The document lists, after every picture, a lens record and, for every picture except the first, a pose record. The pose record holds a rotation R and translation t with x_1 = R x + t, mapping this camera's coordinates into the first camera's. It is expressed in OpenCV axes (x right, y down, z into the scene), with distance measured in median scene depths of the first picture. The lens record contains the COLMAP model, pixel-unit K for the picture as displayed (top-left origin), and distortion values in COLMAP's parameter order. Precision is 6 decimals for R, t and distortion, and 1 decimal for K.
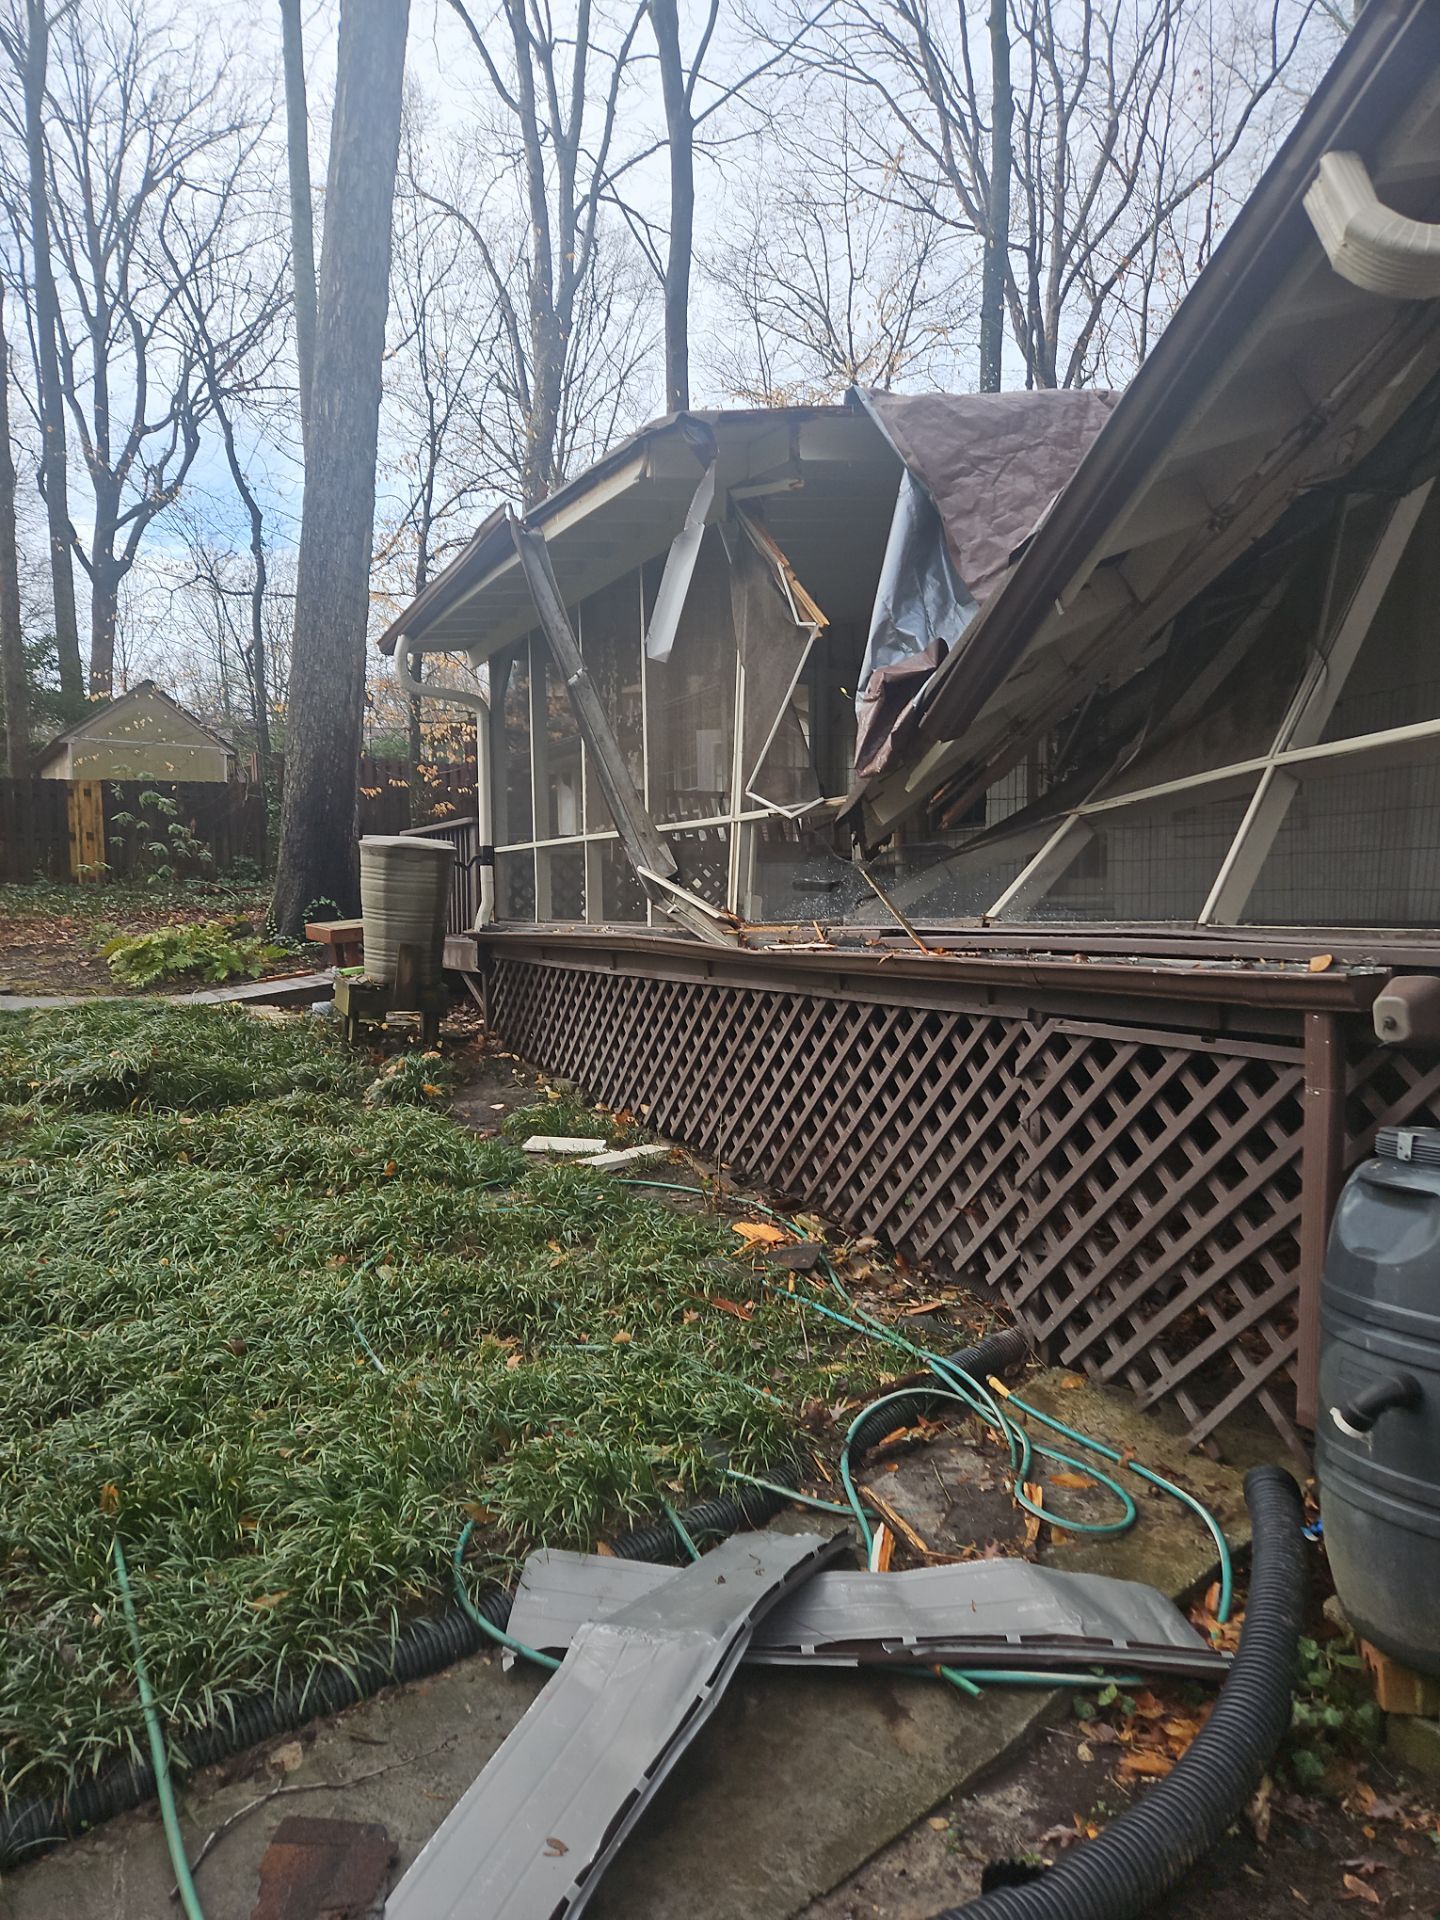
lens RADIAL K [[1308.5, 0, 715.3], [0, 1308.5, 974.9], [0, 0, 1]] dist [0.091393, -0.059803]
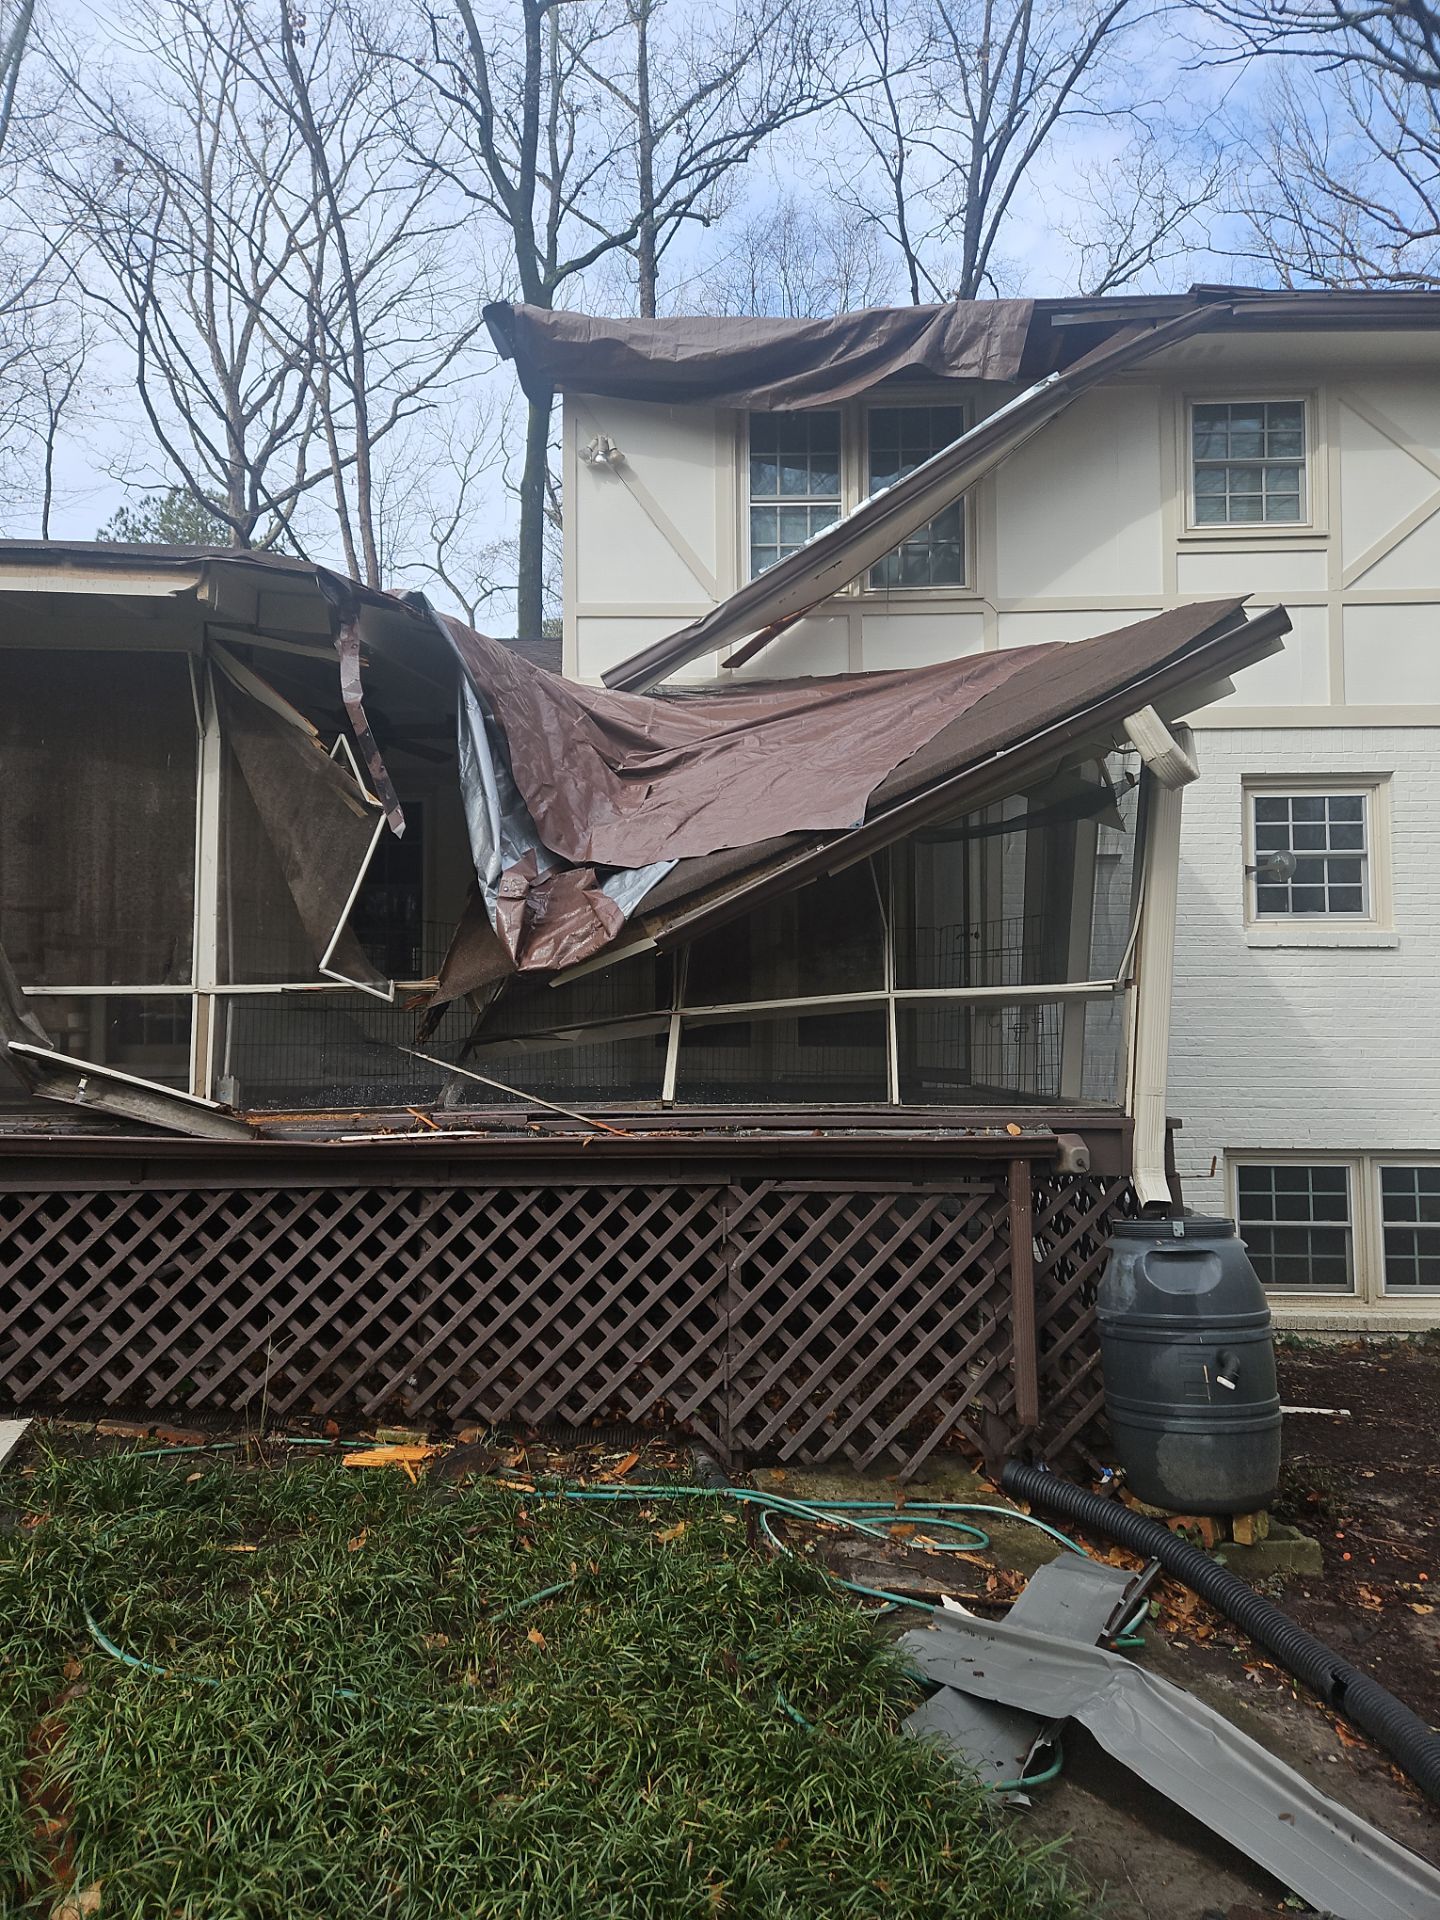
lens RADIAL K [[1306.4, 0, 718.6], [0, 1306.4, 965.9], [0, 0, 1]] dist [0.054021, -0.059588]
pose [[0.461382, 0.054983, 0.885496, -0.985402], [0.044998, 0.995343, -0.085250, -0.075410], [-0.886060, 0.079178, 0.456759, 0.503998]]
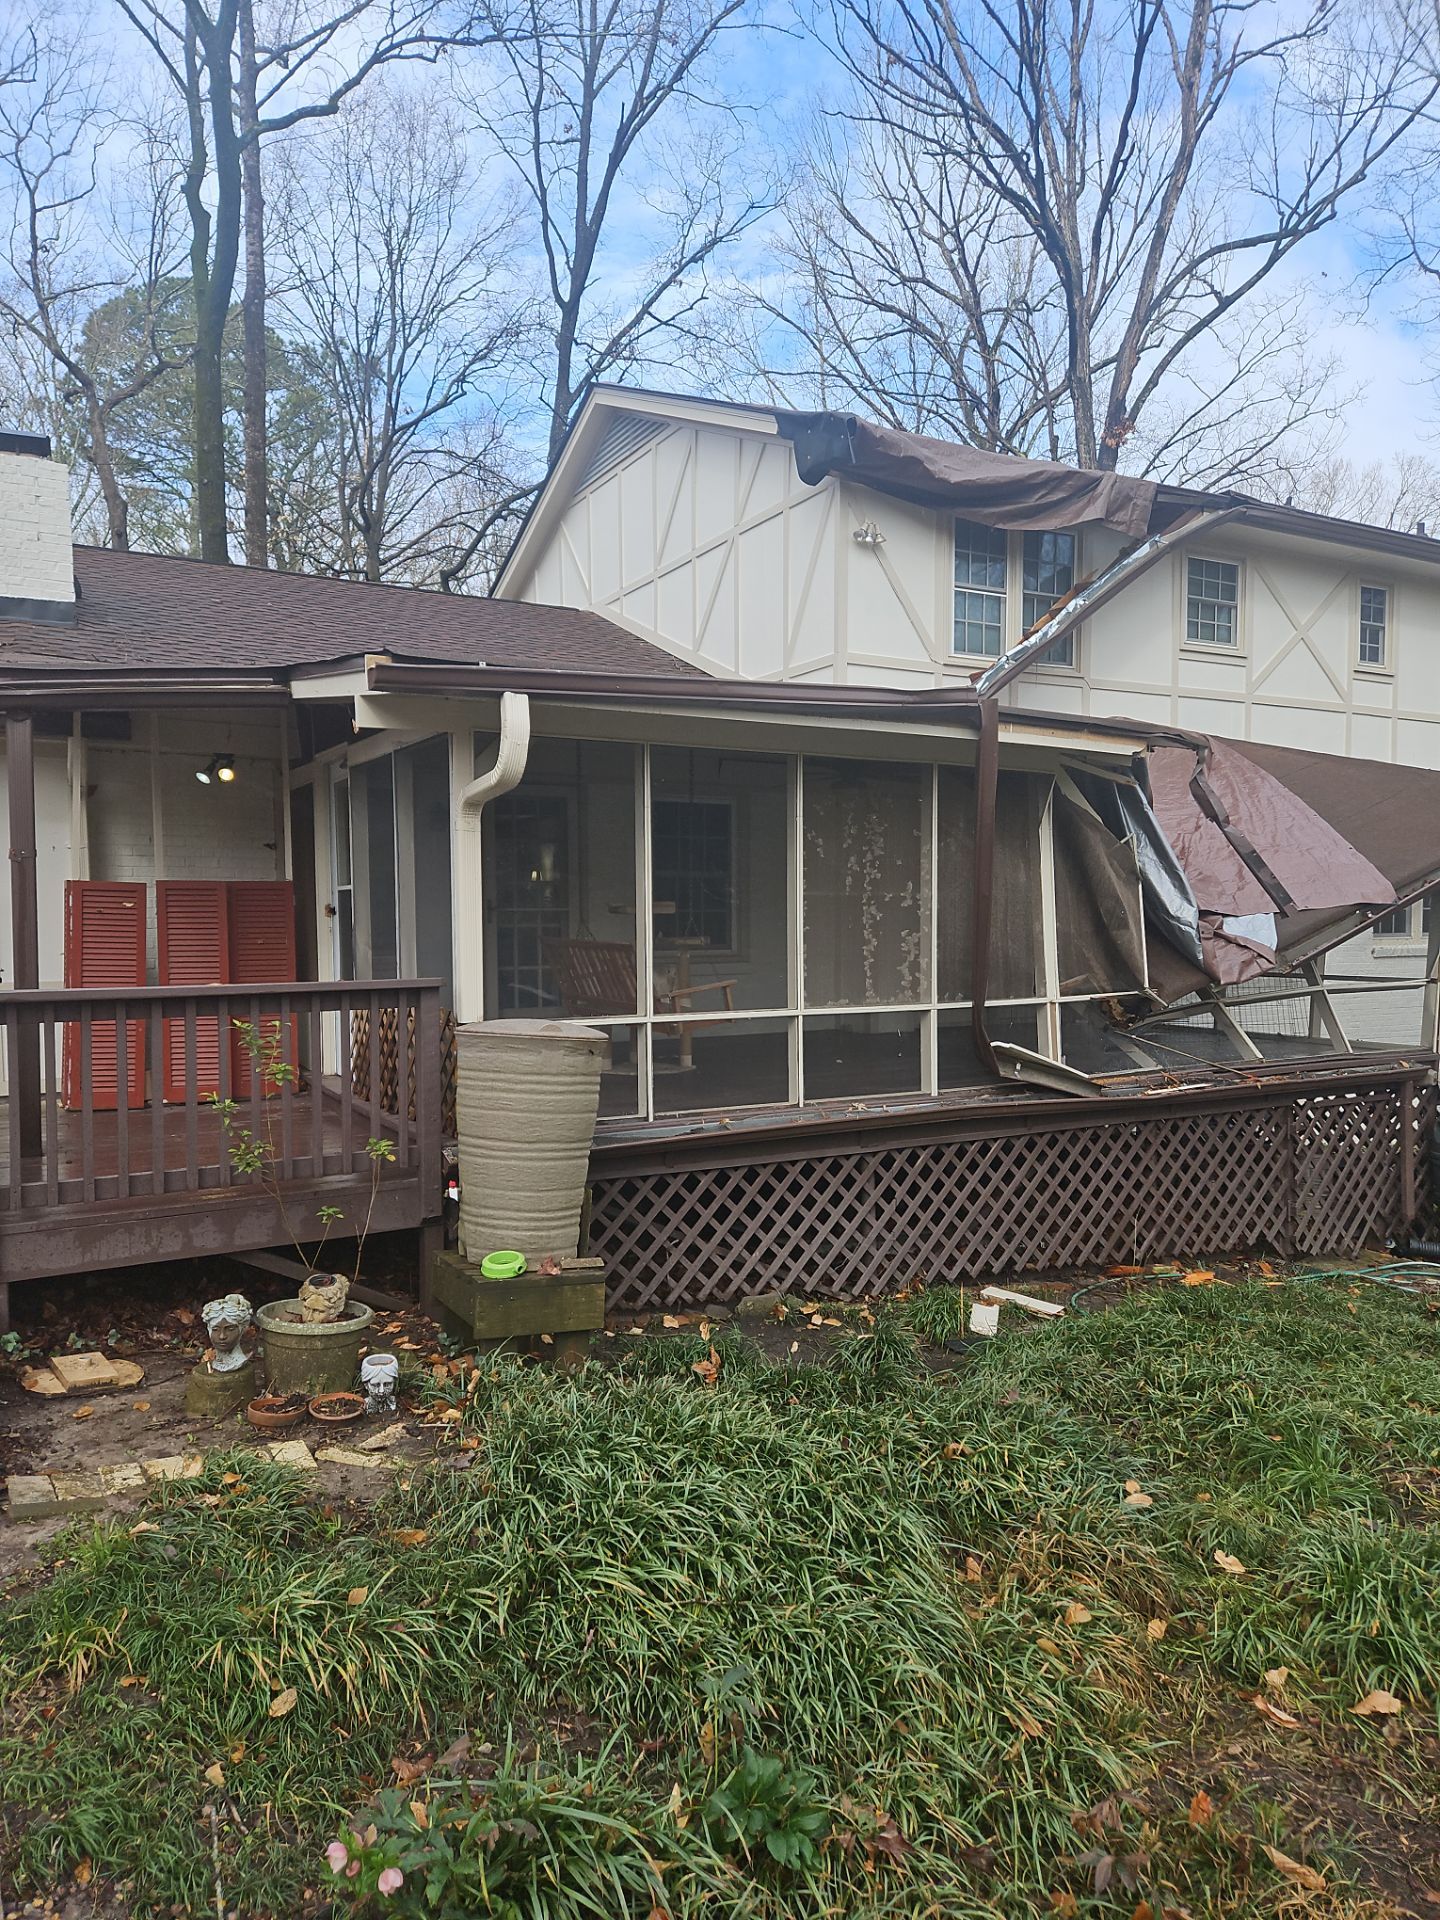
lens RADIAL K [[1306.4, 0, 718.6], [0, 1306.4, 965.9], [0, 0, 1]] dist [0.054021, -0.059588]
pose [[-0.038455, -0.031901, 0.998751, -2.099312], [0.051408, 0.998104, 0.033860, -0.354810], [-0.997937, 0.052646, -0.036742, 2.283591]]
